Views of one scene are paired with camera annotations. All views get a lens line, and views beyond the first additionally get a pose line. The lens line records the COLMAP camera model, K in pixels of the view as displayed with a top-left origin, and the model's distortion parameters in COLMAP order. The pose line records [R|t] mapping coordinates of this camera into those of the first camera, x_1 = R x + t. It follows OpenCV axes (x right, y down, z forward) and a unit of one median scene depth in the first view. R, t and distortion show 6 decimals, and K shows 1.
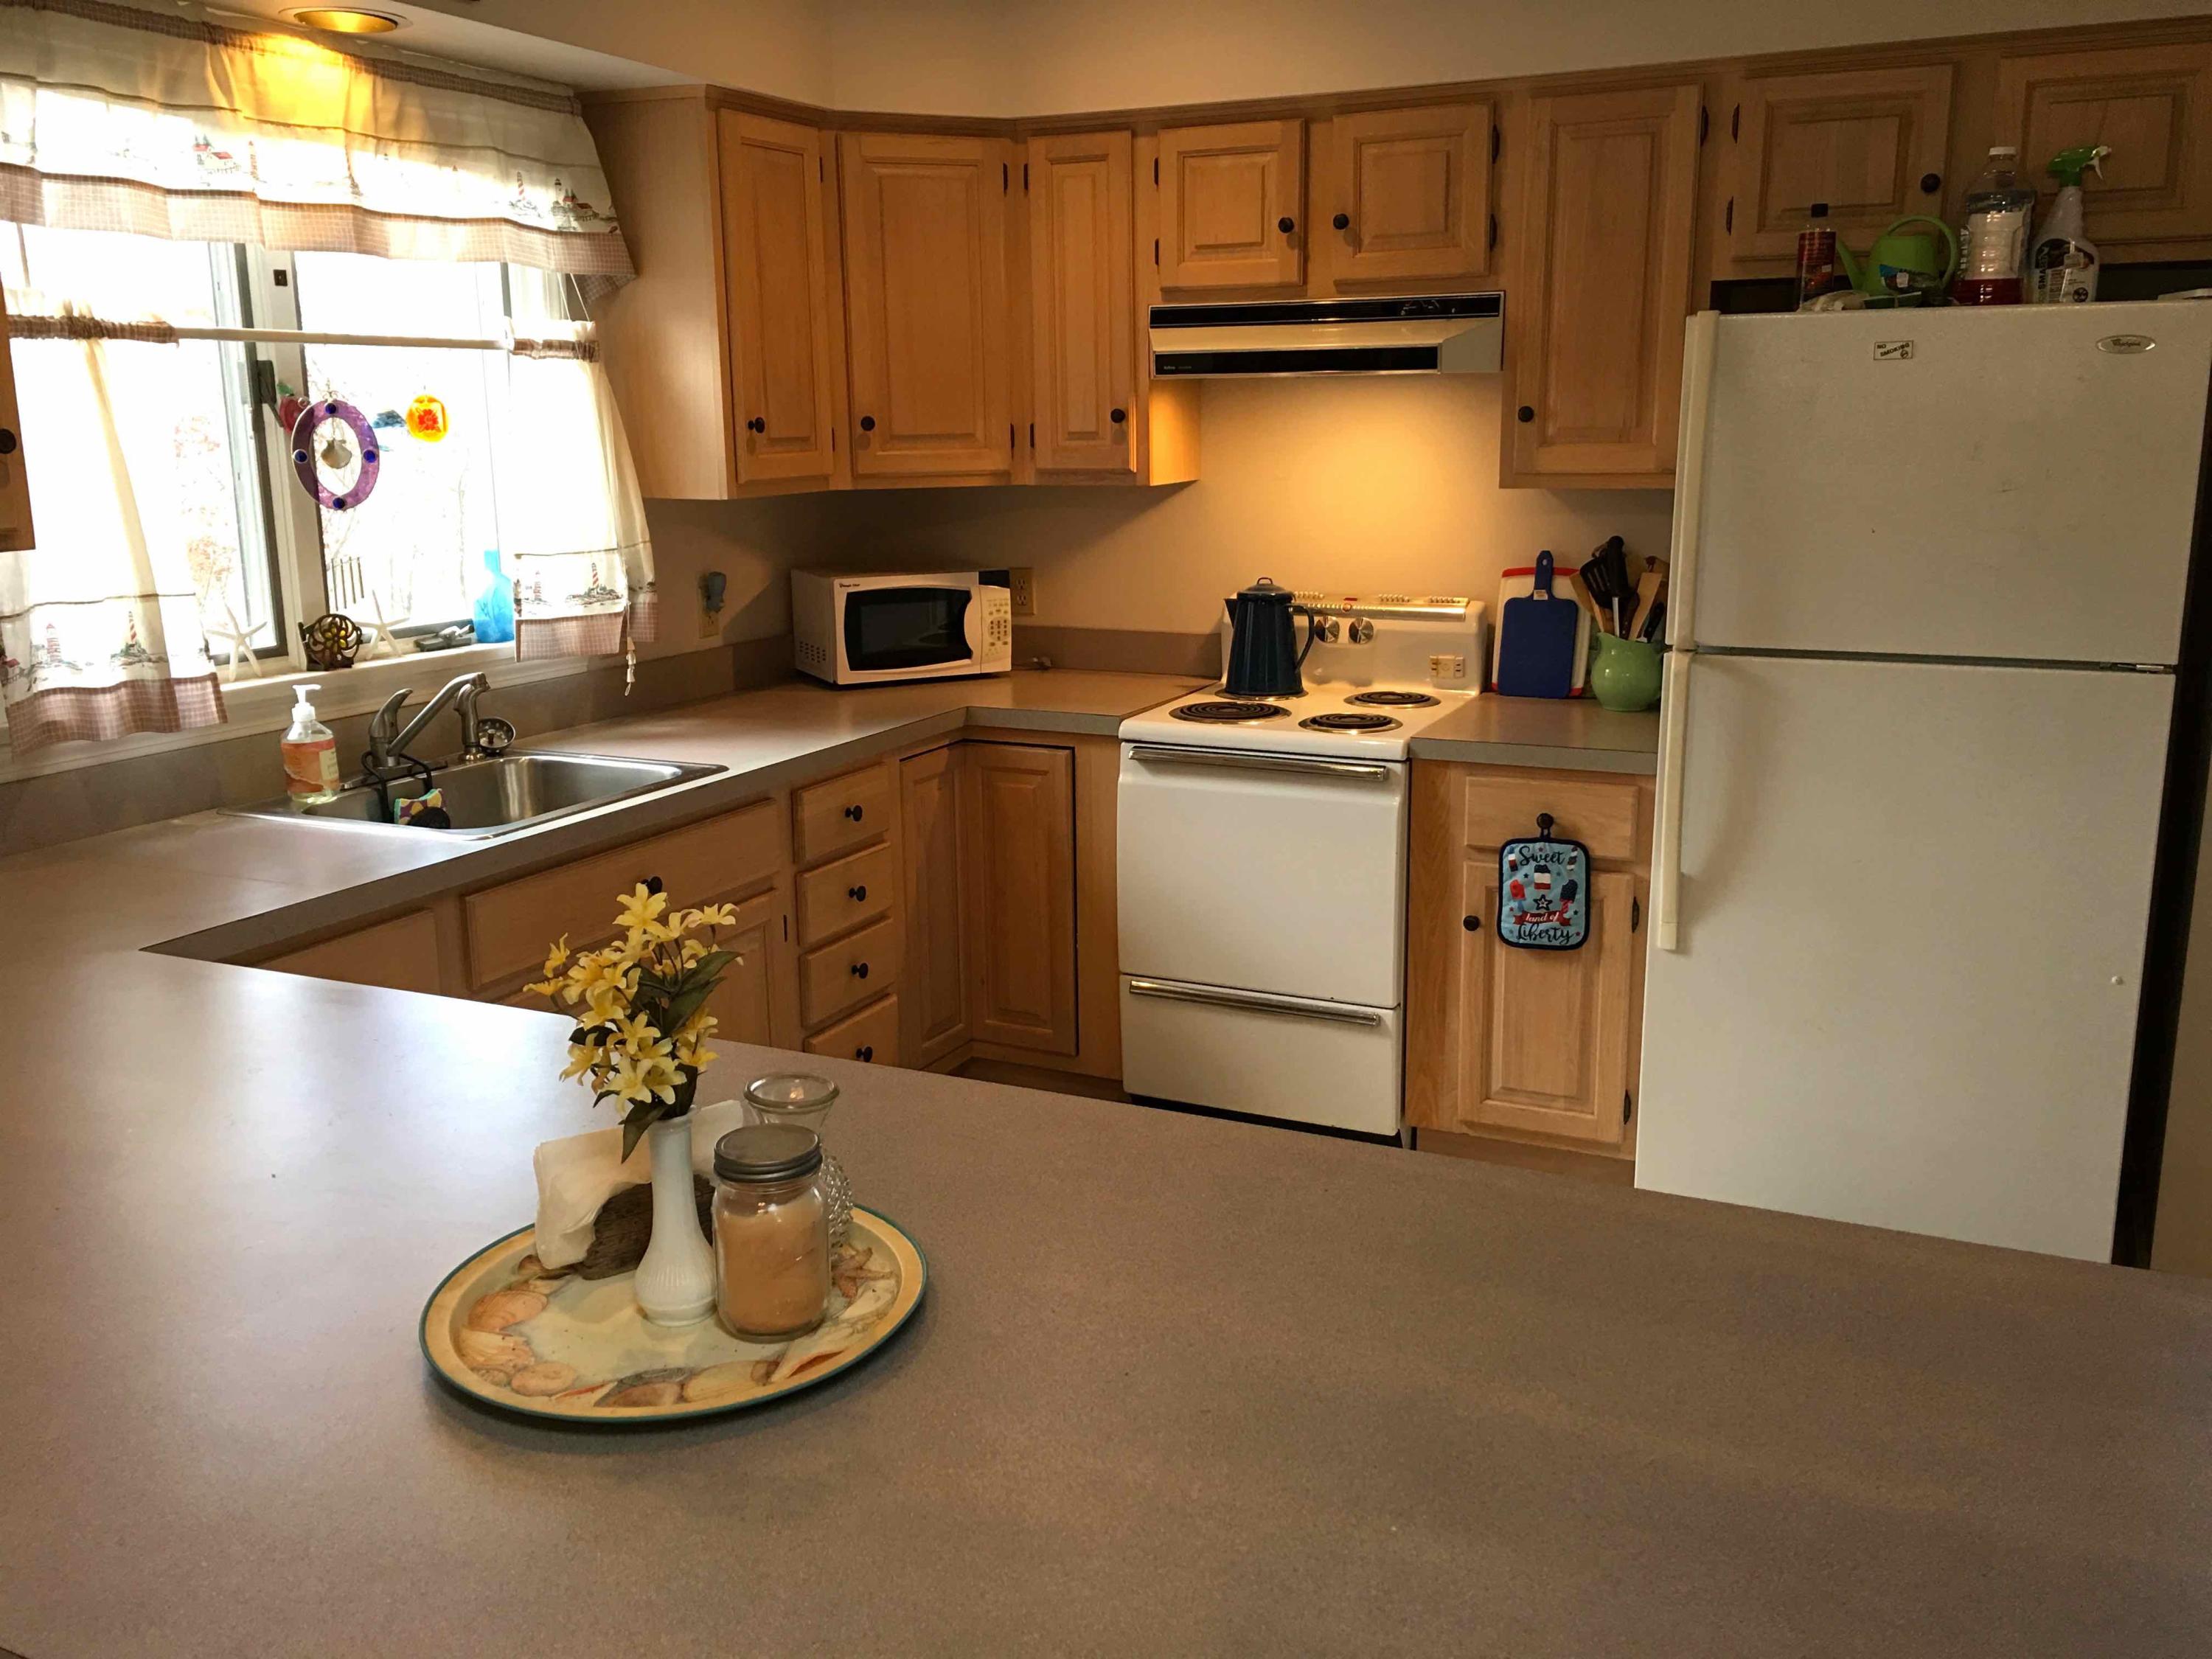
lens RADIAL K [[1870.3, 0, 1105.4], [0, 1870.3, 811.2], [0, 0, 1]] dist [0.075402, -0.082614]
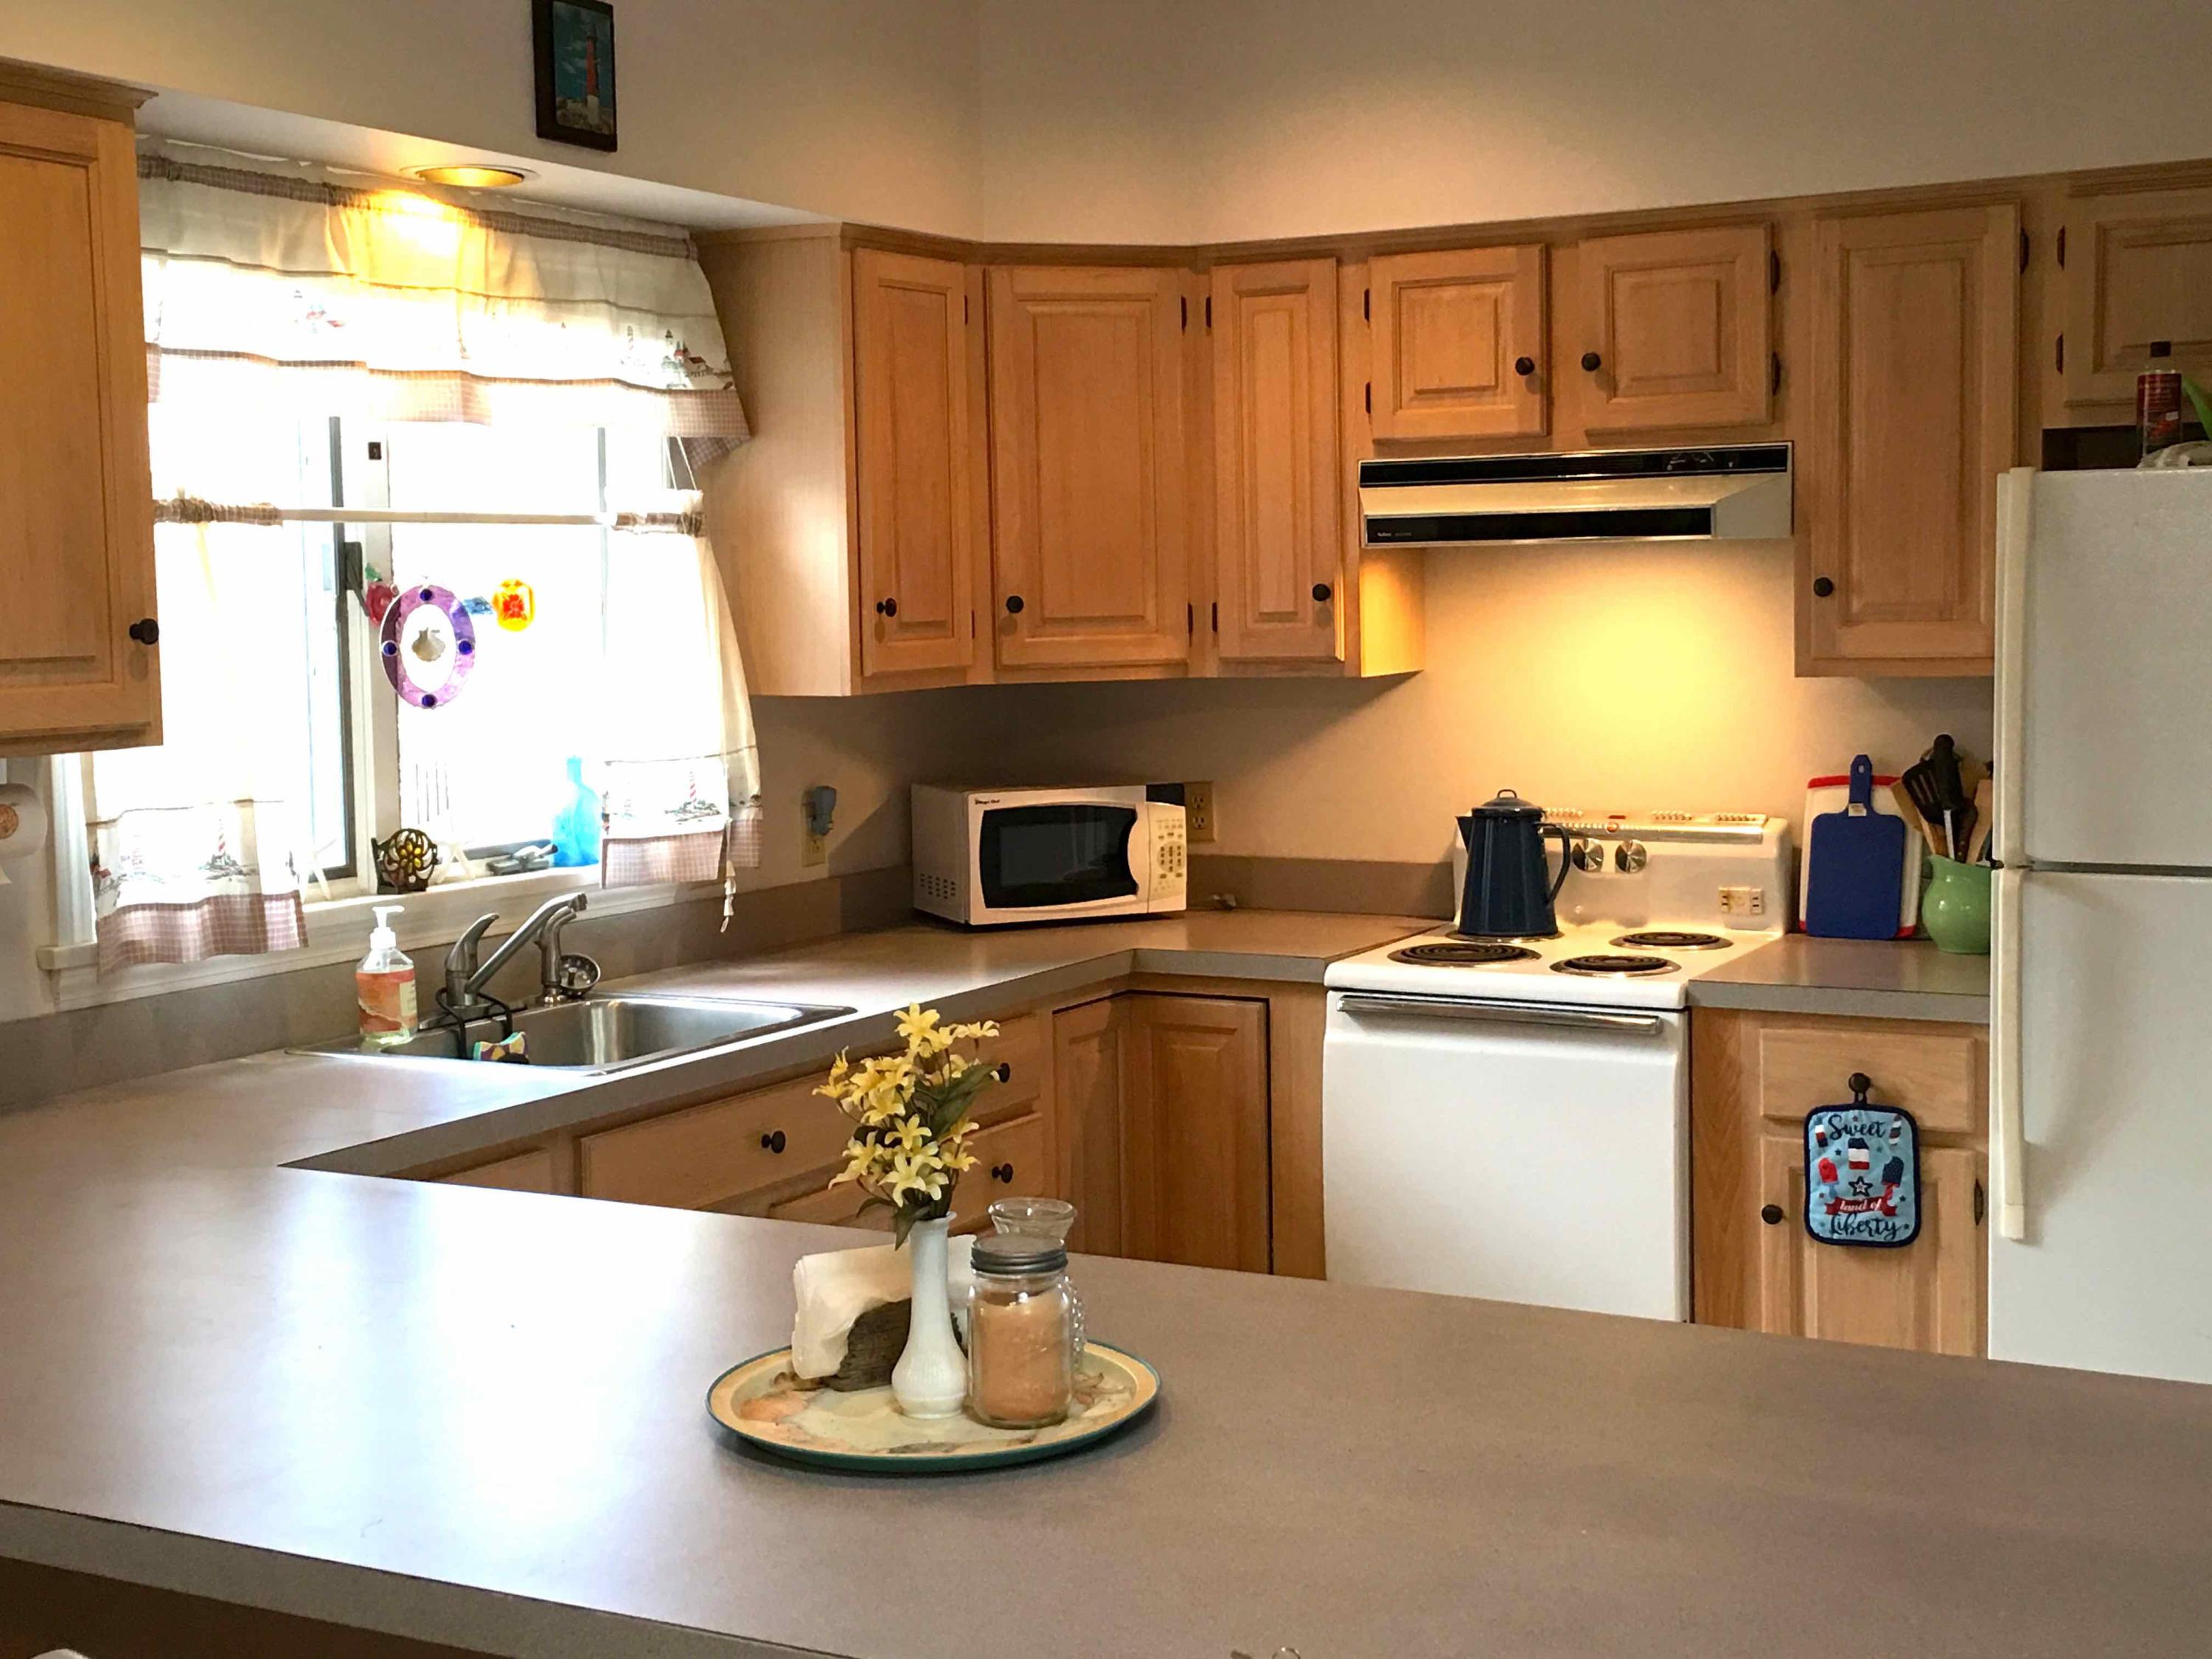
lens RADIAL K [[2848.4, 0, 1108.8], [0, 2848.4, 799.1], [0, 0, 1]] dist [0.046672, 0.052885]
pose [[0.997952, -0.003142, -0.063892, -0.007407], [-0.005571, 0.990729, -0.135739, 0.051966], [0.063726, 0.135817, 0.988682, -0.241982]]
